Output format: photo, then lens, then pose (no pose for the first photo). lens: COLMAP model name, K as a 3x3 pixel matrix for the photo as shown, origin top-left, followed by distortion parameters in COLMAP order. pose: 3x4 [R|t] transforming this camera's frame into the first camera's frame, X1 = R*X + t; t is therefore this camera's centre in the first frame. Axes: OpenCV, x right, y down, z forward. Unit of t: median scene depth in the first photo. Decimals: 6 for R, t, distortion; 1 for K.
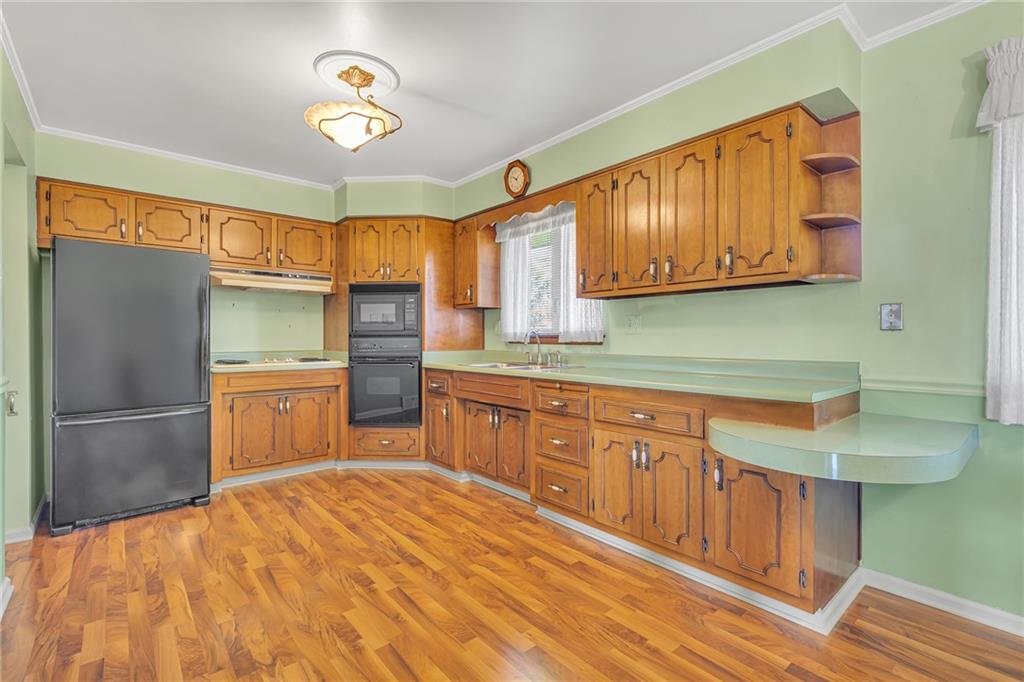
lens RADIAL K [[466.0, 0, 514.9], [0, 466.0, 334.0], [0, 0, 1]] dist [0.003718, -0.000345]
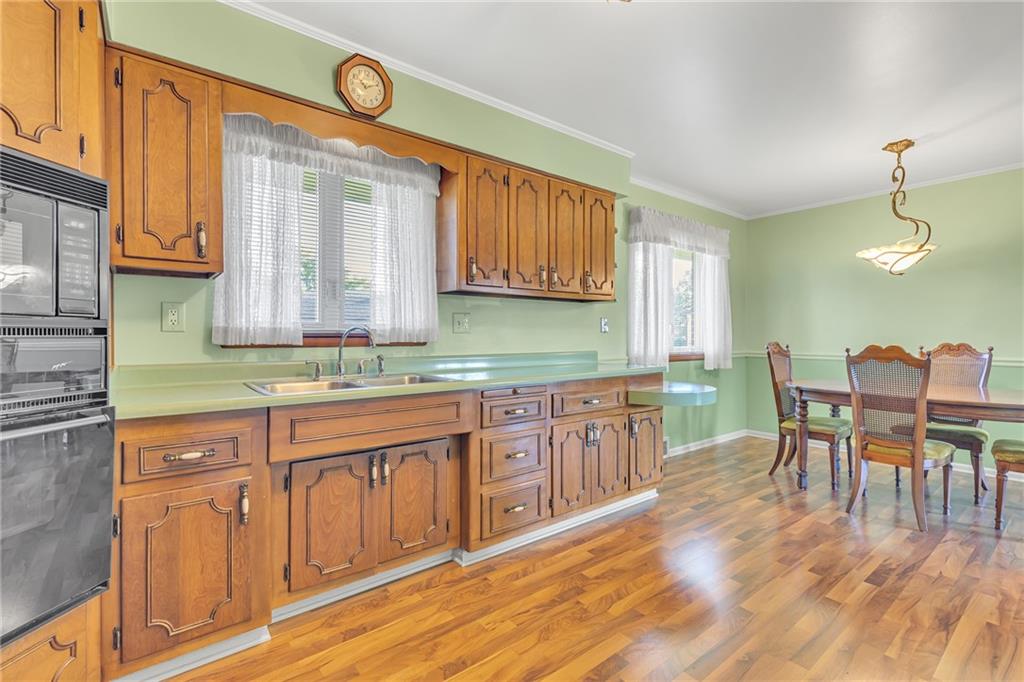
lens RADIAL K [[460.1, 0, 530.4], [0, 460.1, 332.0], [0, 0, 1]] dist [0.002177, 0.000060]
pose [[0.020462, 0.007056, 0.999766, -0.711890], [-0.009170, 0.999934, -0.006869, 0.003551], [-0.999749, -0.009027, 0.020525, 0.880617]]
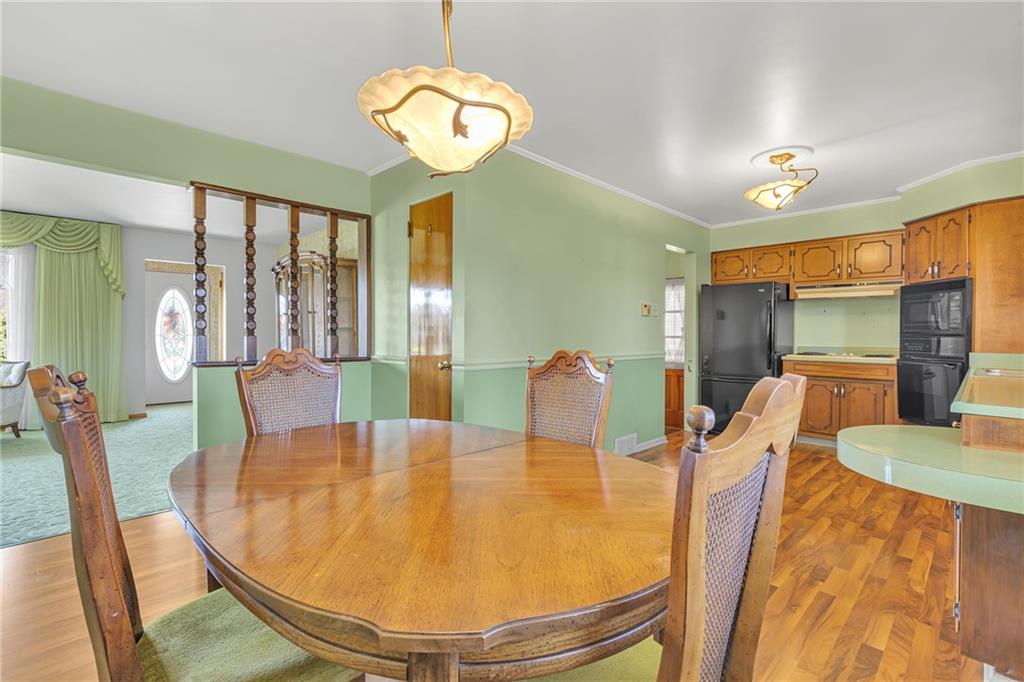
lens RADIAL K [[466.0, 0, 514.9], [0, 466.0, 334.0], [0, 0, 1]] dist [0.003718, -0.000345]
pose [[0.067565, 0.001603, -0.997714, 0.865573], [0.004436, 0.999988, 0.001907, -0.006315], [0.997705, -0.004555, 0.067557, 0.058127]]
